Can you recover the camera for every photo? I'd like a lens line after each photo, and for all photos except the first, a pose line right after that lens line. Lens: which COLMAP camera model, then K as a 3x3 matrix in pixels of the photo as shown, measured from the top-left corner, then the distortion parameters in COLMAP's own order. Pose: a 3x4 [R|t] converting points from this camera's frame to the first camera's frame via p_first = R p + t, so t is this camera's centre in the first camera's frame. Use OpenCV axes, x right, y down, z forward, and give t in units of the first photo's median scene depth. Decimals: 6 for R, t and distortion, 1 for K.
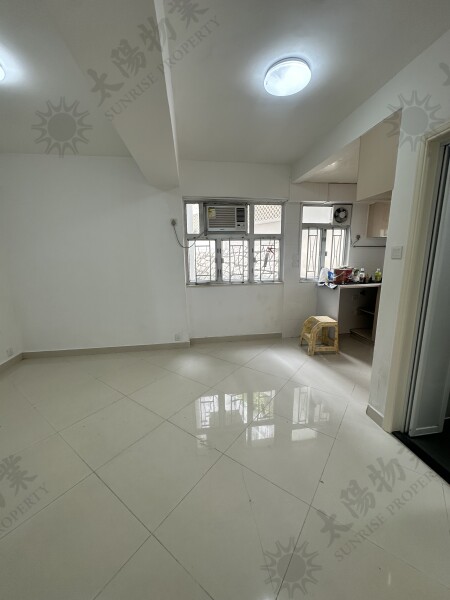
lens RADIAL K [[239.0, 0, 225.0], [0, 239.0, 300.0], [0, 0, 1]] dist [-0.001709, -0.000202]
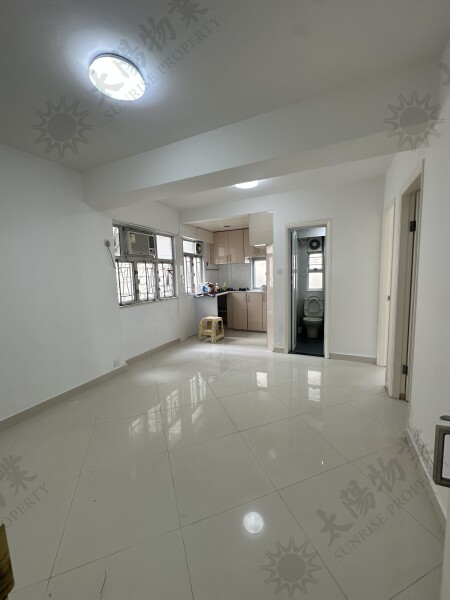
lens RADIAL K [[239.0, 0, 225.0], [0, 239.0, 300.0], [0, 0, 1]] dist [-0.001709, -0.000202]
pose [[0.553315, -0.095816, 0.827443, -0.700136], [0.177054, 0.984191, -0.004430, -0.007508], [-0.813937, 0.148953, 0.561533, 0.085889]]
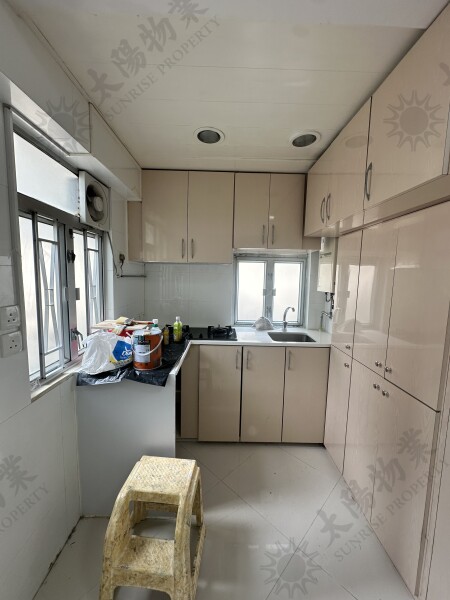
lens RADIAL K [[239.0, 0, 225.0], [0, 239.0, 300.0], [0, 0, 1]] dist [-0.001709, -0.000202]
pose [[0.135023, -0.088909, 0.986846, 0.078792], [0.154867, 0.985619, 0.067609, -0.183317], [-0.978665, 0.143701, 0.146850, 0.753017]]
